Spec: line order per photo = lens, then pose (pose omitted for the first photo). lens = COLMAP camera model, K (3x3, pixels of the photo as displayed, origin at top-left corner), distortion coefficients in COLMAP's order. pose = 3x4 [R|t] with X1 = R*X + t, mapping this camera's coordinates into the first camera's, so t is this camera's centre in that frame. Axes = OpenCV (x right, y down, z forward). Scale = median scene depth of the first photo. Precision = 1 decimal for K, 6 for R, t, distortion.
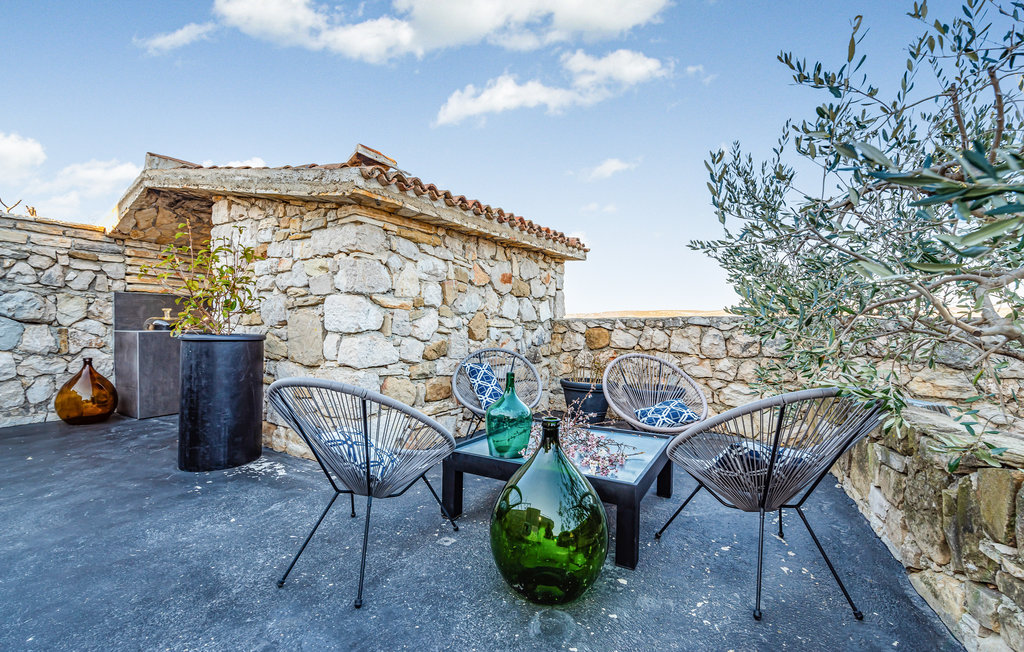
lens RADIAL K [[439.5, 0, 512.0], [0, 439.5, 326.0], [0, 0, 1]] dist [-0.000167, 0.000078]
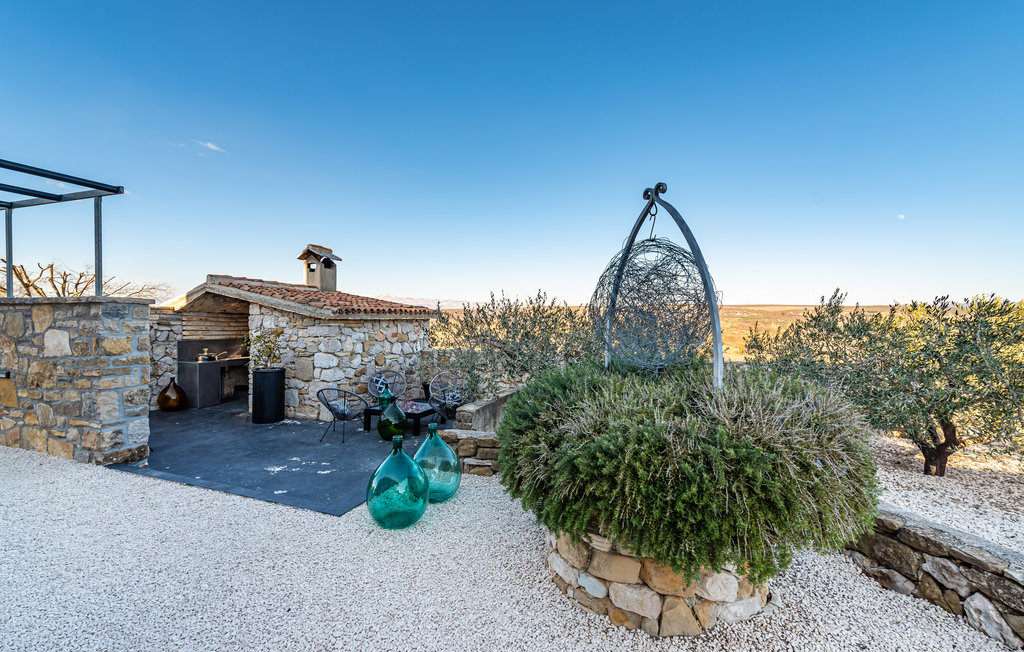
lens RADIAL K [[439.5, 0, 512.0], [0, 439.5, 326.0], [0, 0, 1]] dist [-0.000167, 0.000078]
pose [[0.984391, -0.002195, 0.175982, 0.191048], [0.000079, 0.999928, 0.012029, -0.198256], [-0.175995, -0.011827, 0.984320, -1.306406]]
